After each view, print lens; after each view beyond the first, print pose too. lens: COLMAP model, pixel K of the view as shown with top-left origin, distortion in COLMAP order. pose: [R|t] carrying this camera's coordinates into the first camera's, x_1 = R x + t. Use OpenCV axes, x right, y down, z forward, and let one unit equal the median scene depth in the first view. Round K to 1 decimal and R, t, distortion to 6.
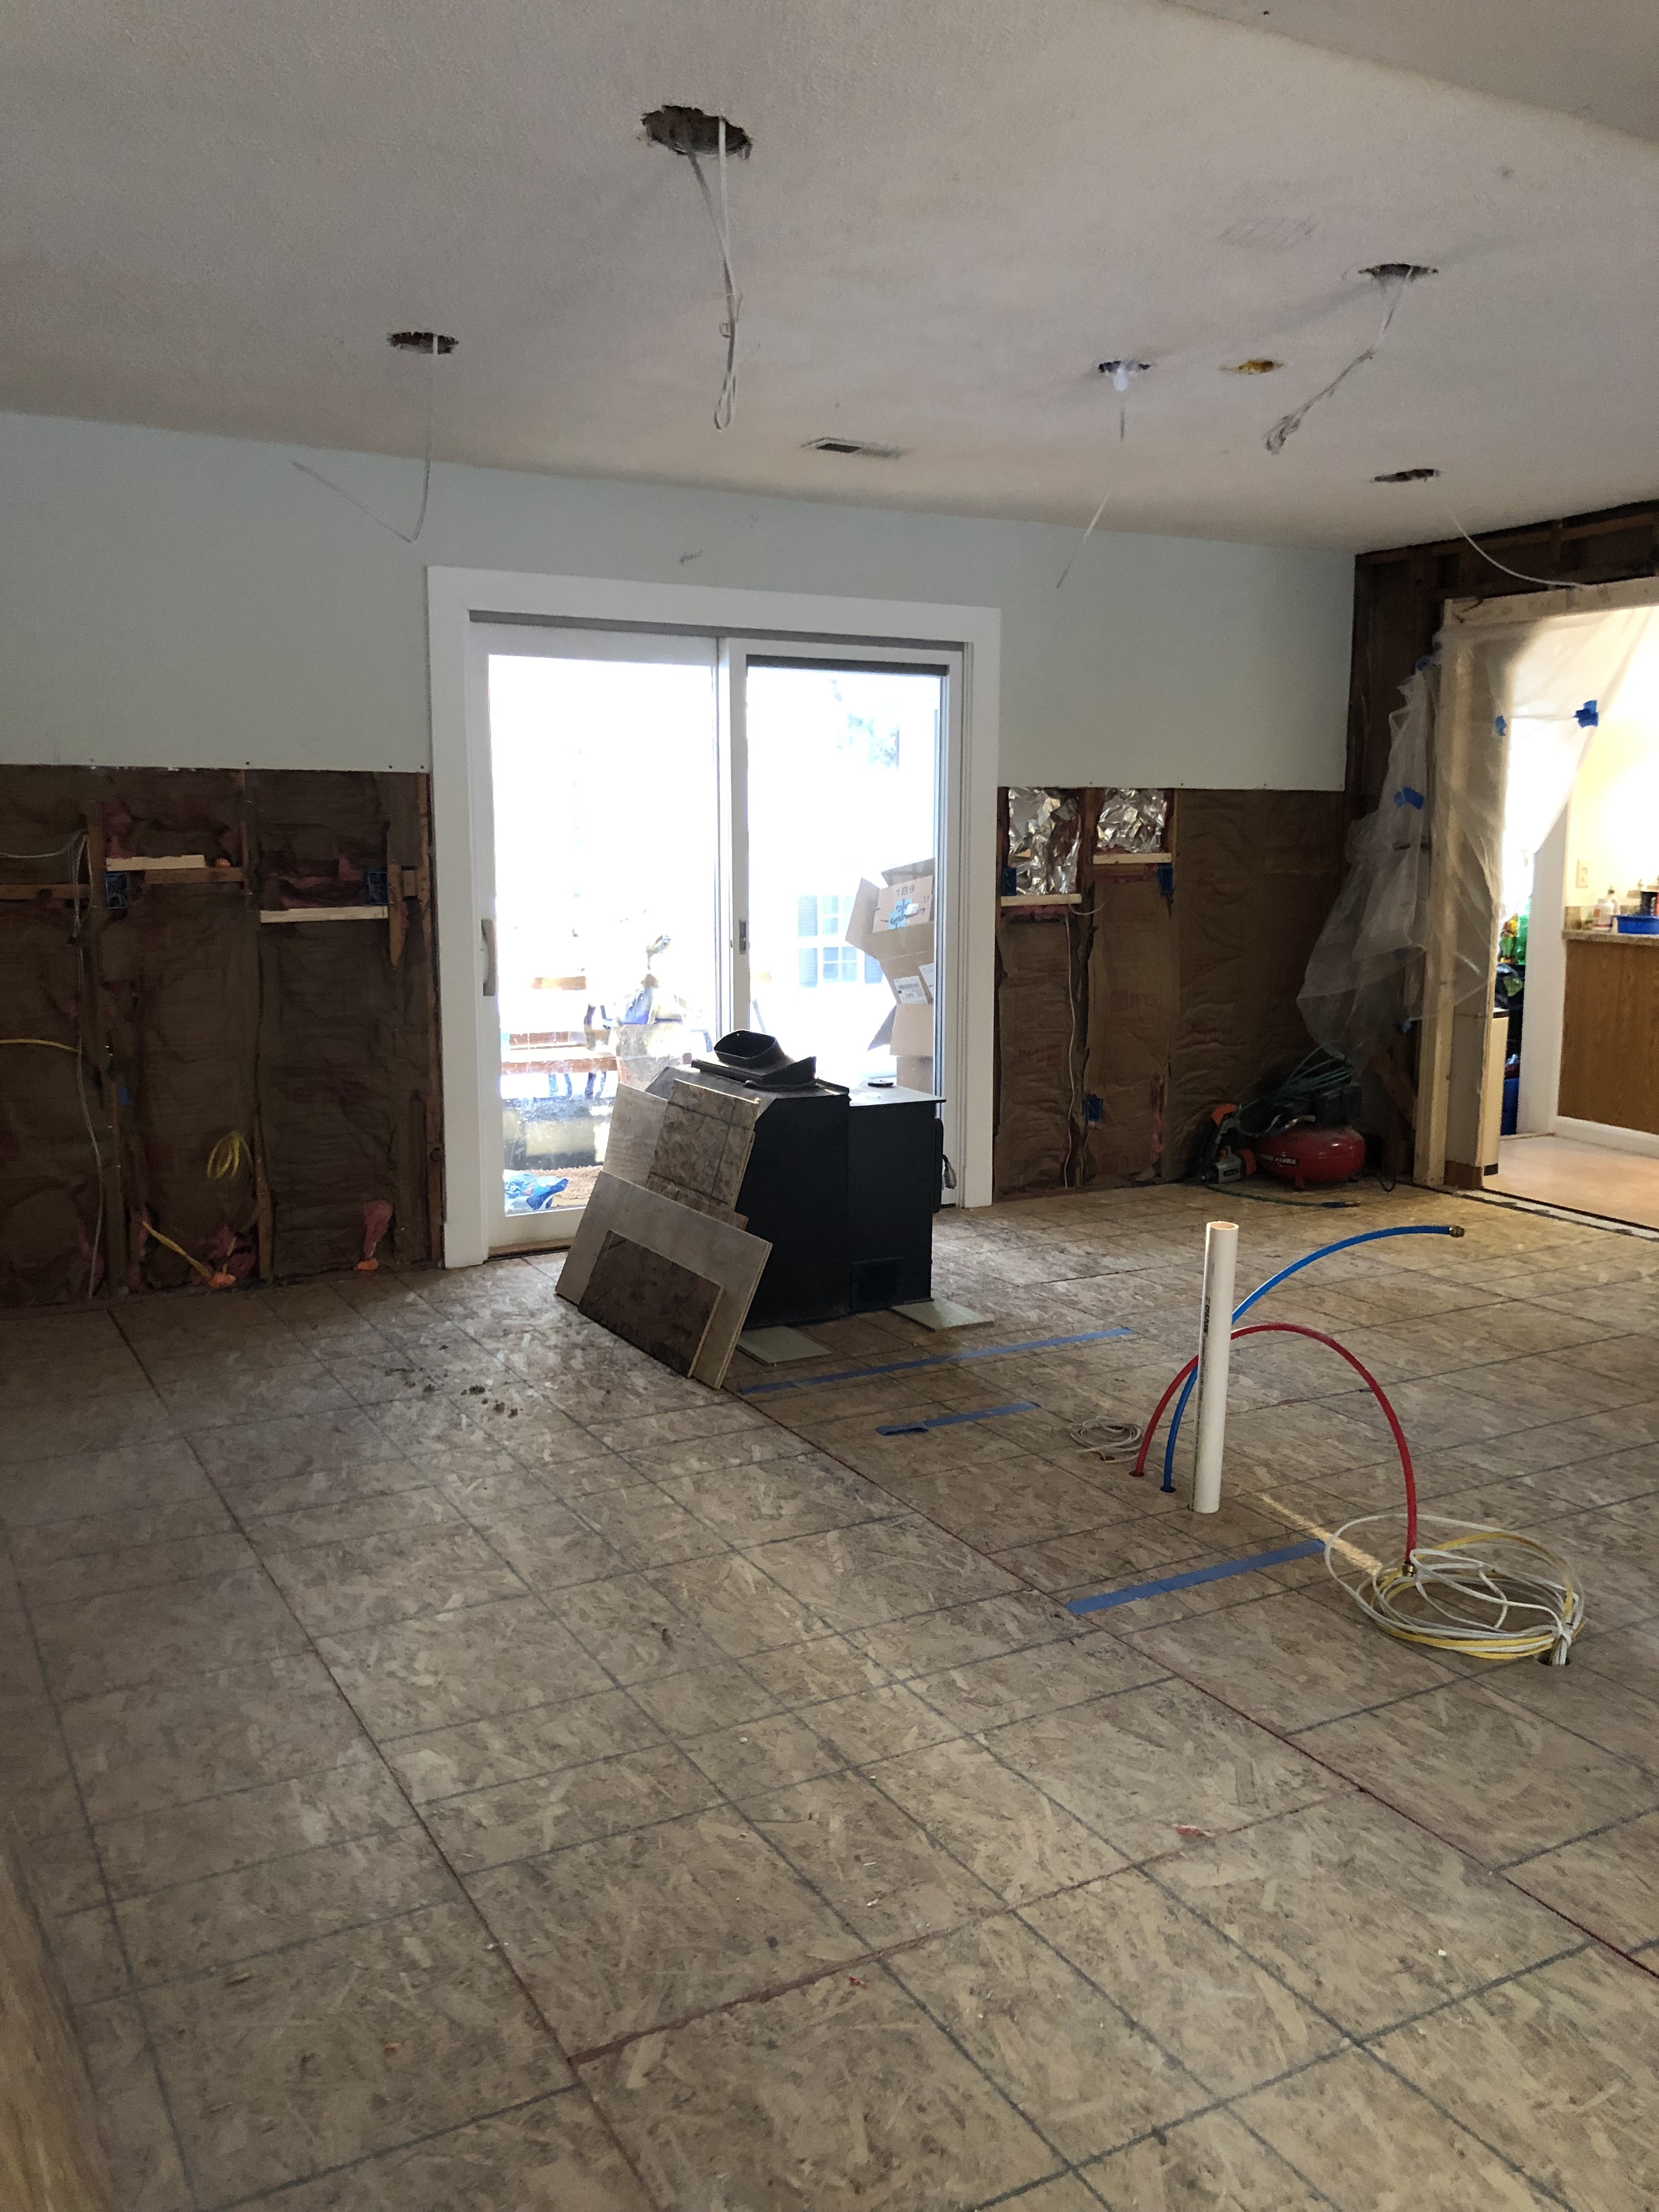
lens RADIAL K [[1843.1, 0, 829.5], [0, 1843.1, 1106.0], [0, 0, 1]] dist [-0.006313, 0.031204]
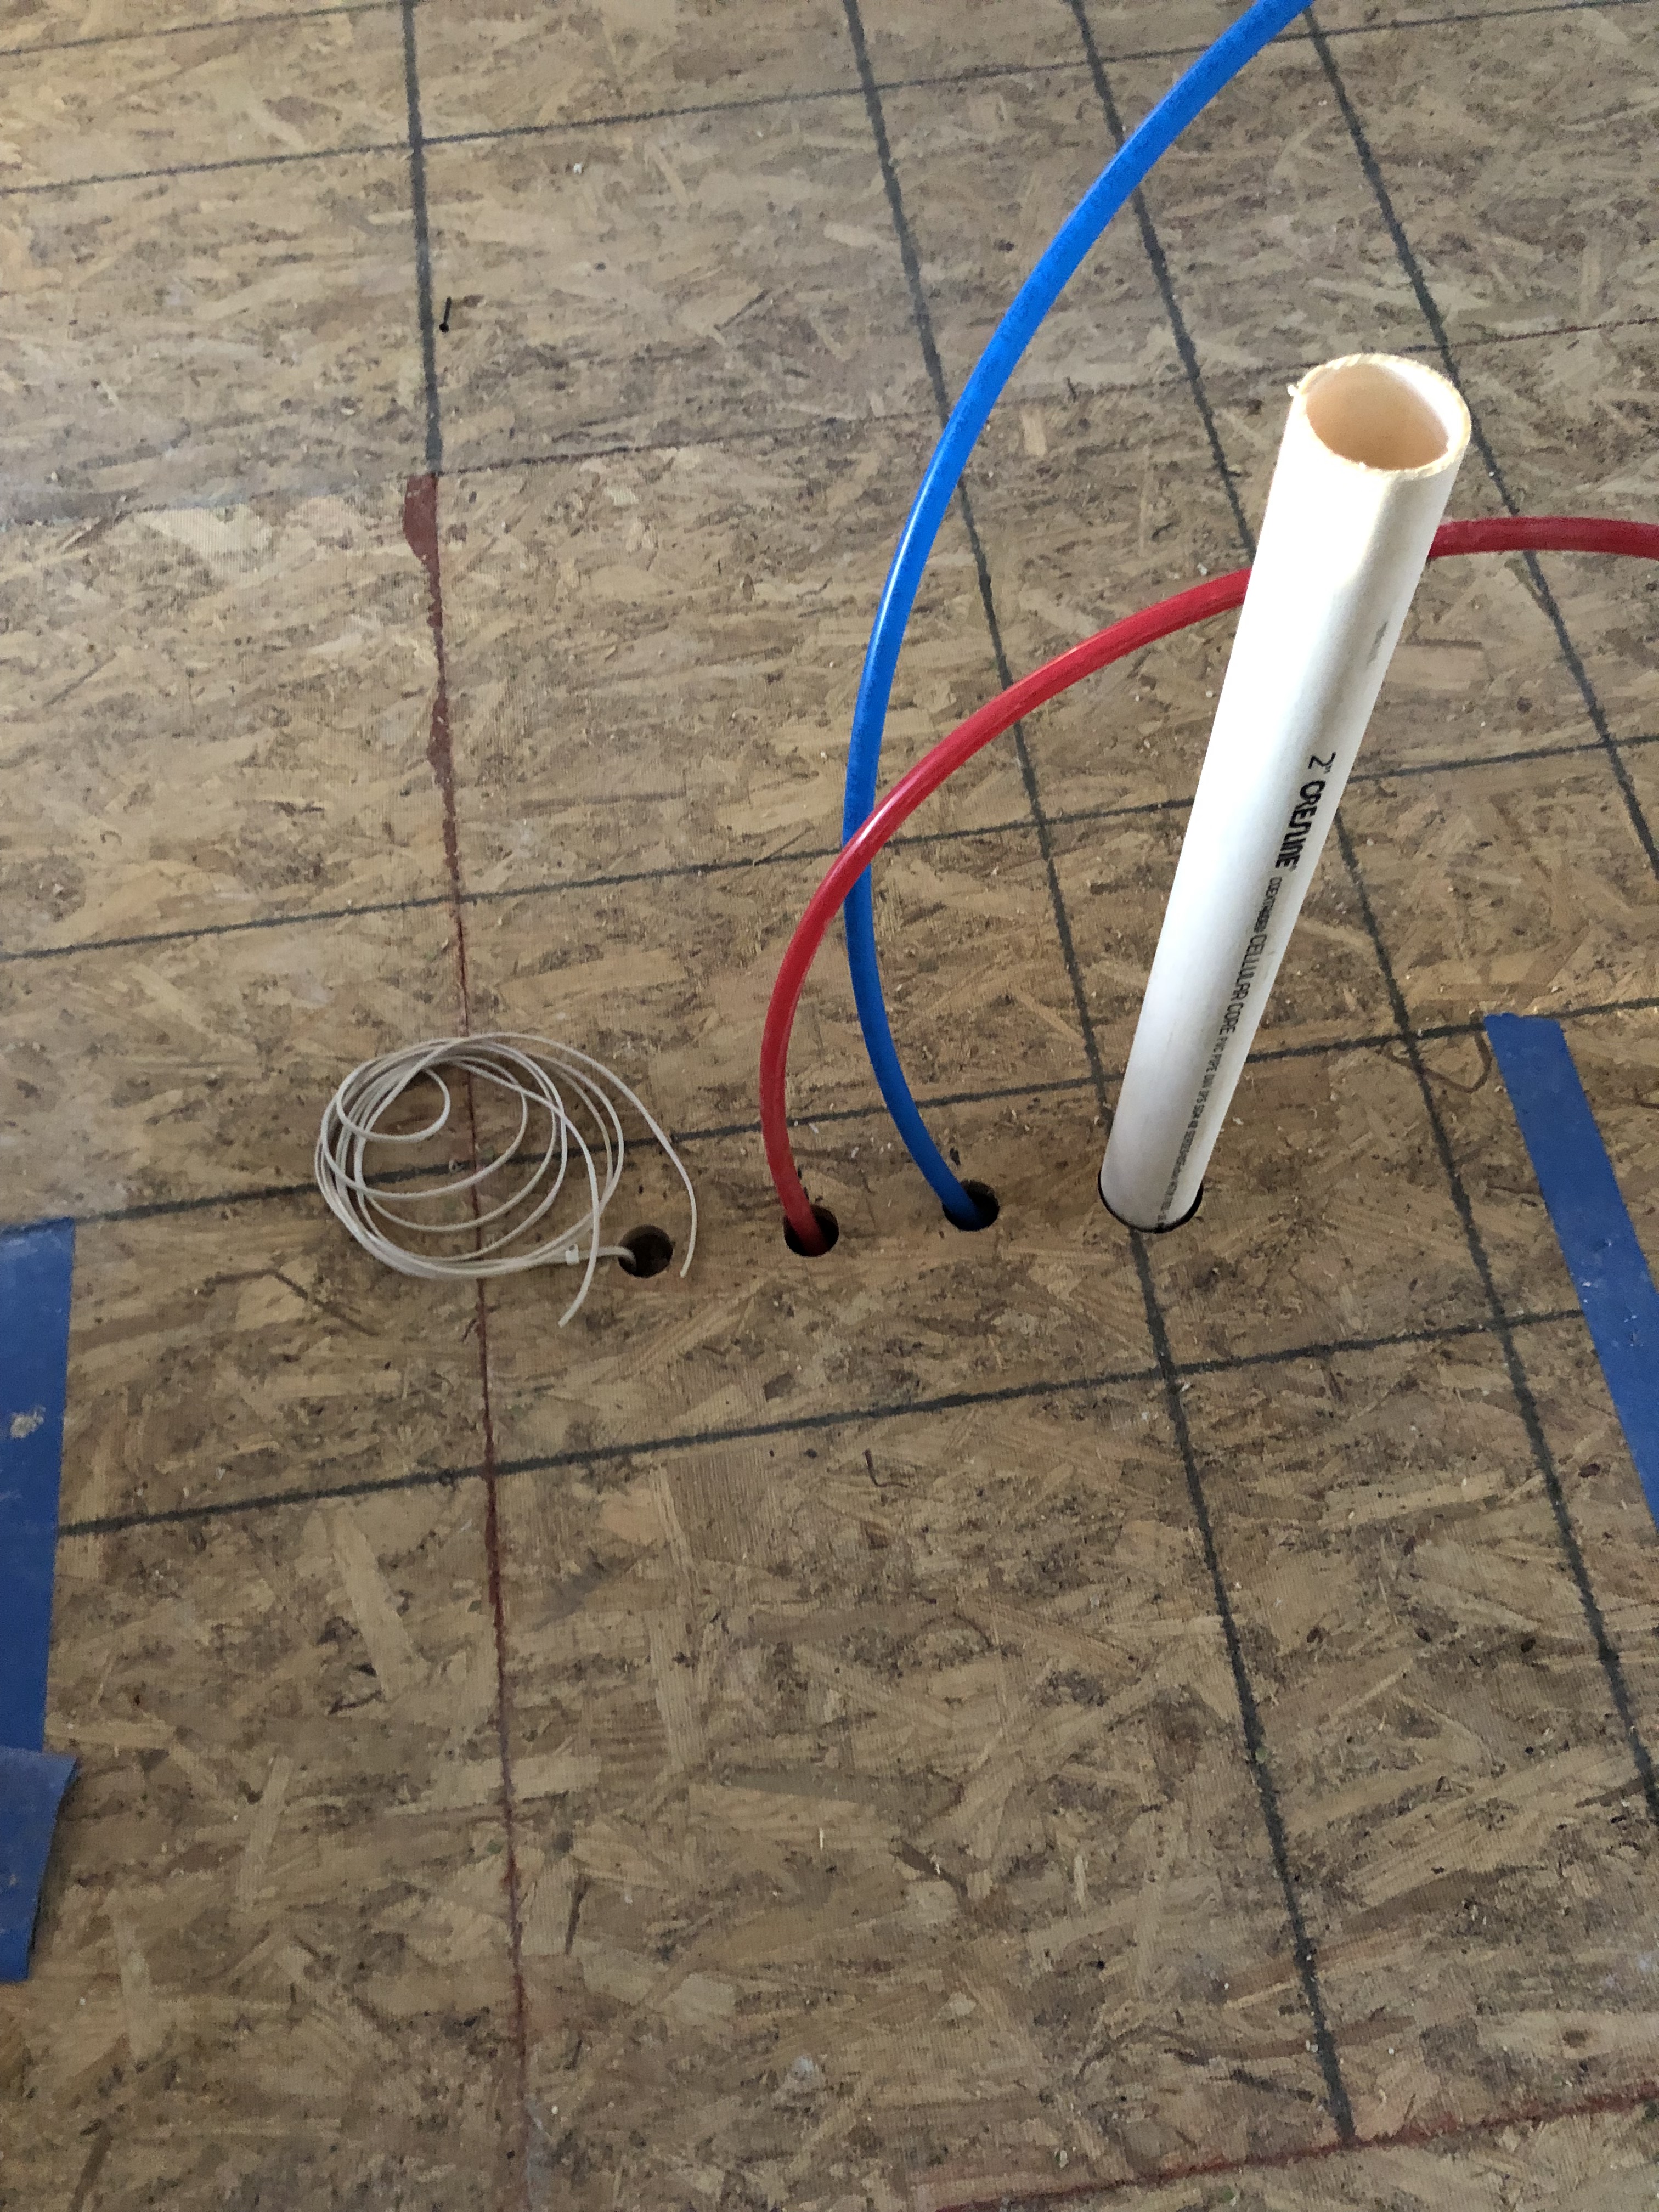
lens RADIAL K [[1843.1, 0, 829.5], [0, 1843.1, 1106.0], [0, 0, 1]] dist [-0.006313, 0.031204]
pose [[0.359278, -0.842684, 0.401002, 0.100469], [0.180527, 0.484332, 0.856056, -0.087311], [-0.915603, -0.235170, 0.326138, 1.340387]]
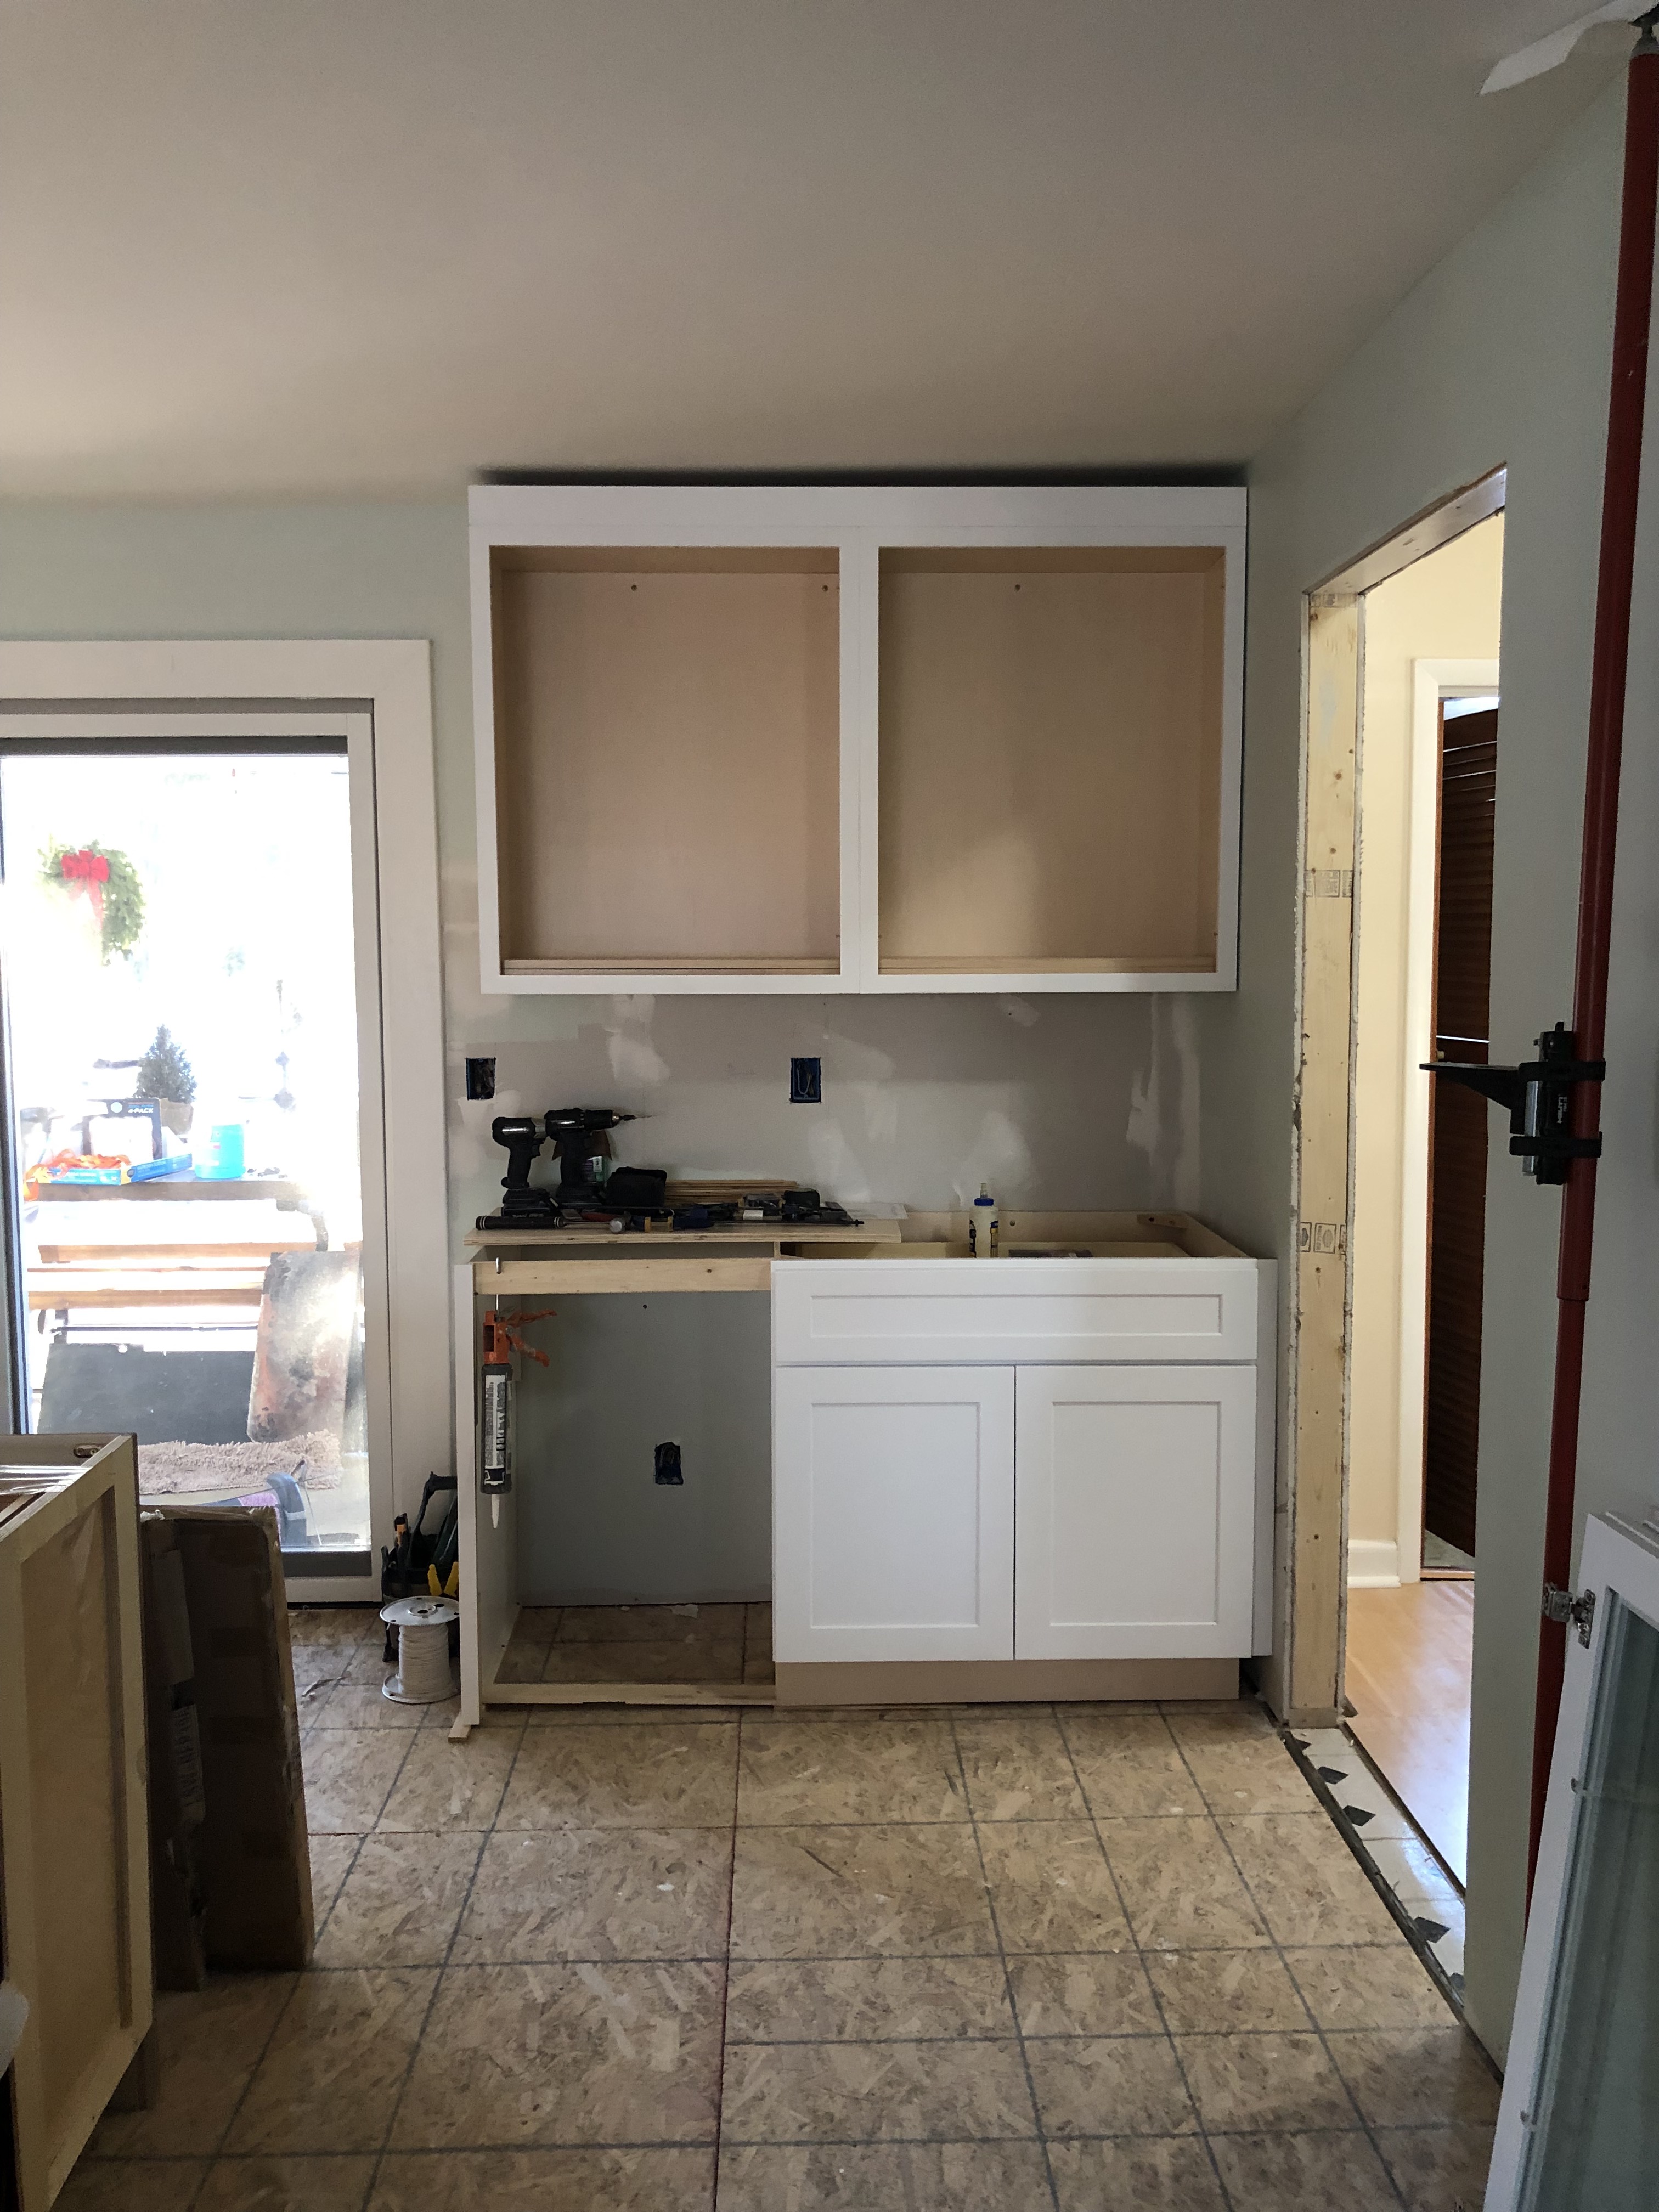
lens RADIAL K [[1815.7, 0, 829.5], [0, 1815.7, 1106.0], [0, 0, 1]] dist [0.004604, -0.004726]
pose [[0.889212, 0.030744, -0.456461, 1.162556], [-0.062686, 0.996517, -0.054998, -0.215030], [0.453180, 0.077518, 0.888042, 1.269295]]
